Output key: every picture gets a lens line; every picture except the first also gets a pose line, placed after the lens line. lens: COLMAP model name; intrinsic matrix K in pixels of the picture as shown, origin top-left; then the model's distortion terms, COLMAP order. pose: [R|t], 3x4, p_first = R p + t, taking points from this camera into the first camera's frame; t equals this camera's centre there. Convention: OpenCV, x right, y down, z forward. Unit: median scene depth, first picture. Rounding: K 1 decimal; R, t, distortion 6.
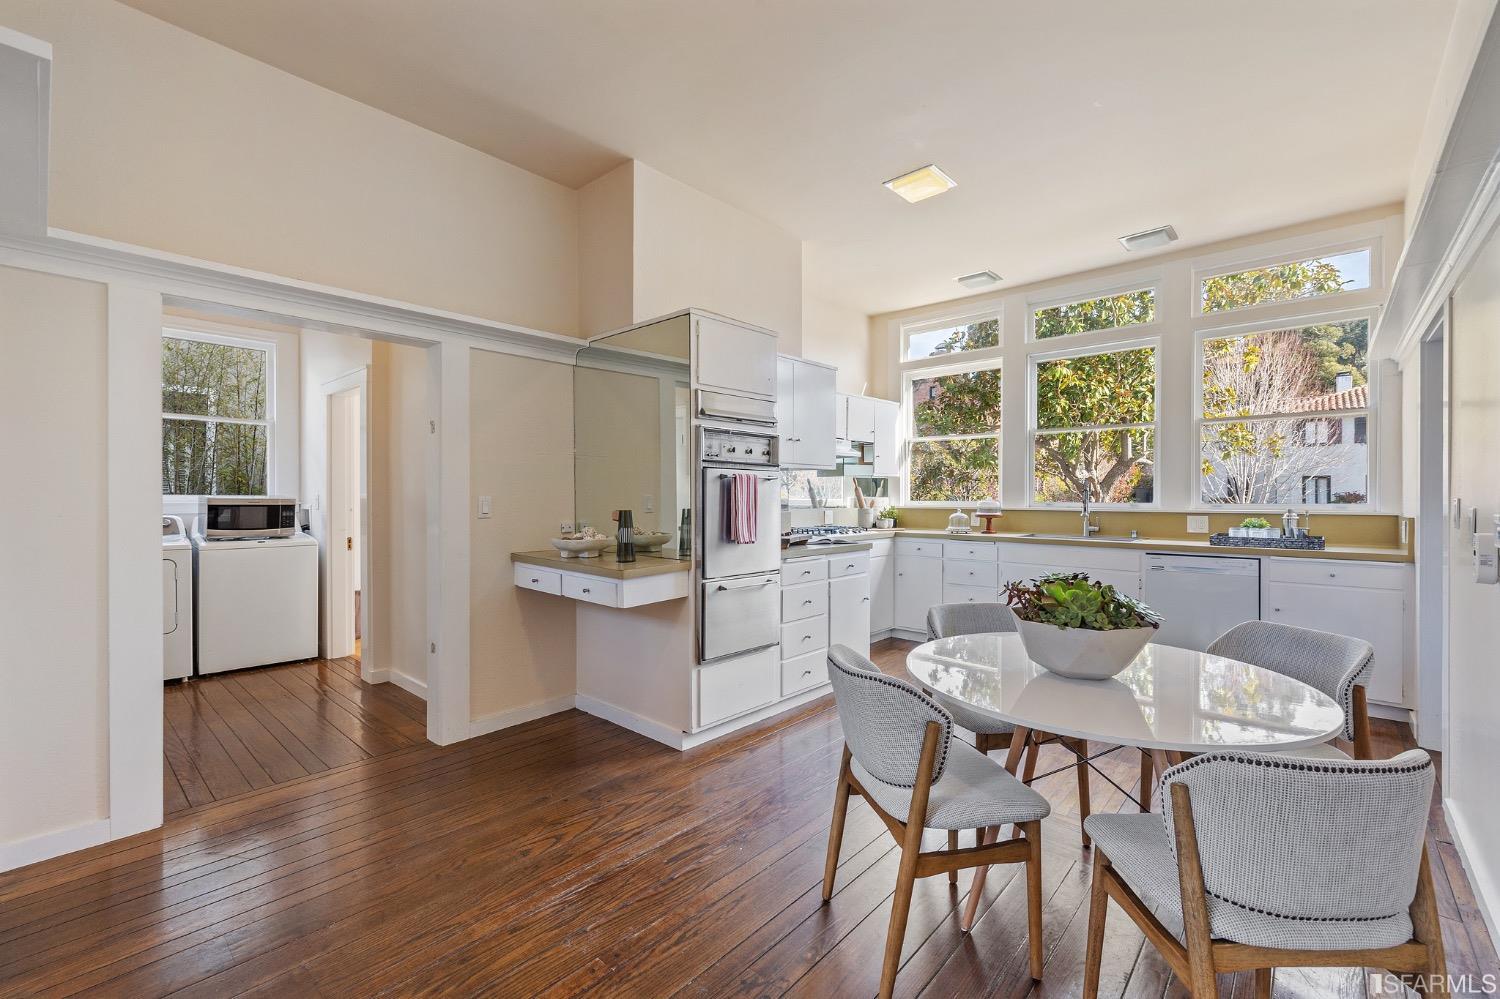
lens RADIAL K [[629.0, 0, 750.0], [0, 629.0, 493.6], [0, 0, 1]] dist [-0.000855, 0.000184]
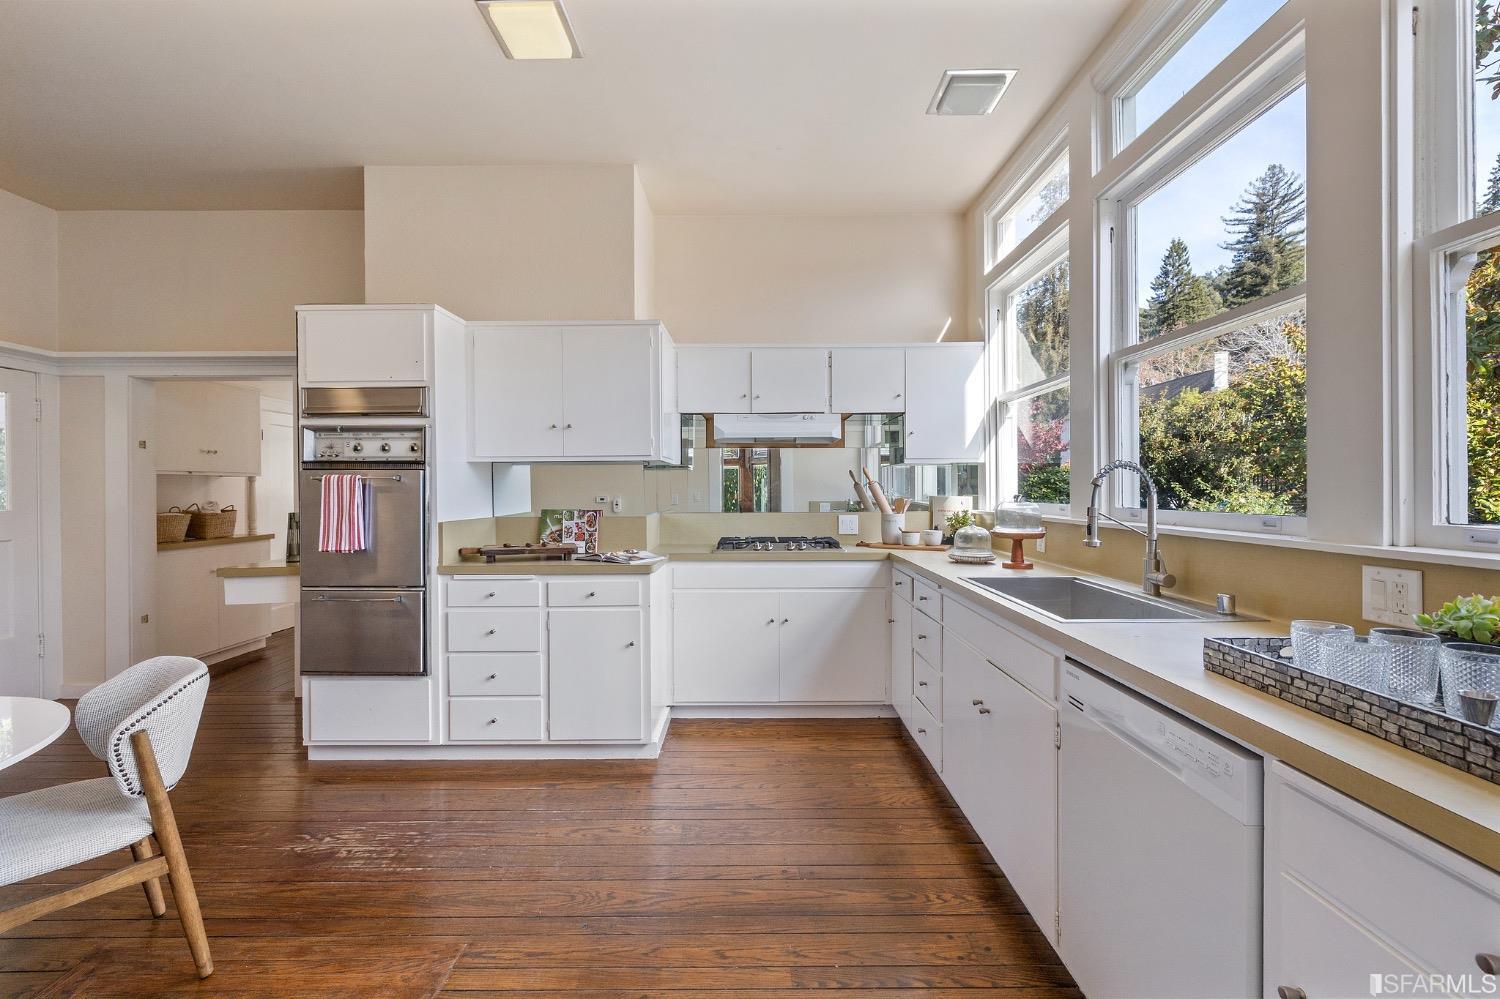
lens RADIAL K [[629.0, 0, 750.0], [0, 629.0, 493.6], [0, 0, 1]] dist [-0.000855, 0.000184]
pose [[0.669256, -0.000902, -0.743032, 0.873781], [0.006045, 0.999973, 0.004231, -0.003263], [0.743008, -0.007323, 0.669243, 0.693423]]
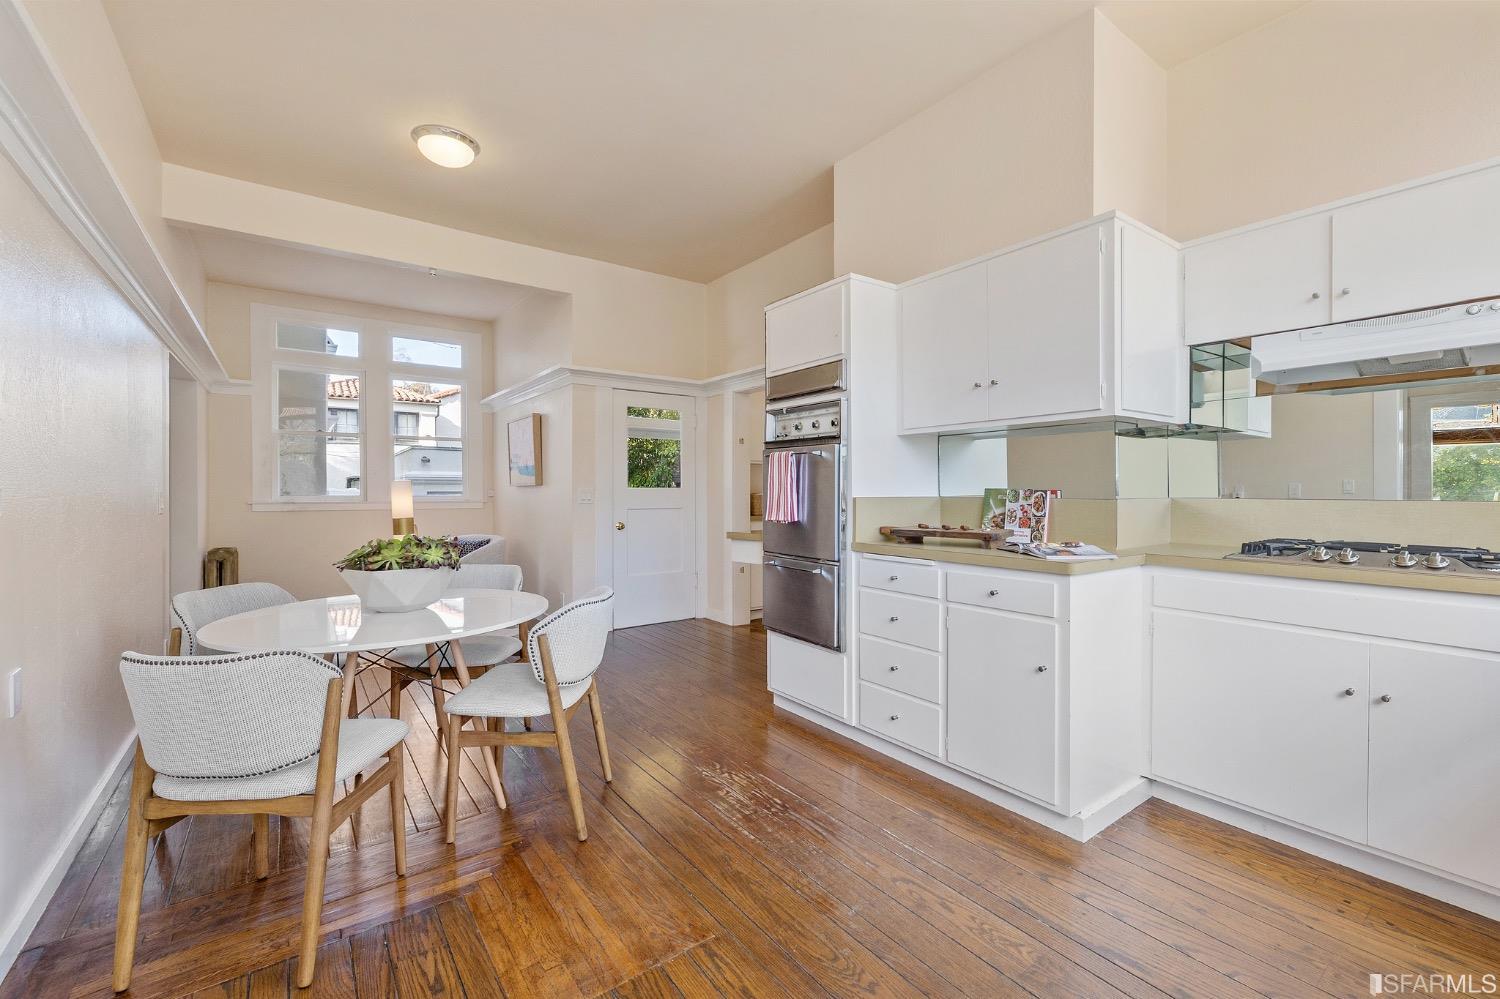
lens RADIAL K [[629.0, 0, 750.0], [0, 629.0, 493.6], [0, 0, 1]] dist [-0.000855, 0.000184]
pose [[-0.205668, 0.006207, -0.978602, 0.803592], [-0.000002, 0.999980, 0.006342, 0.023782], [0.978622, 0.001306, -0.205663, 0.960918]]
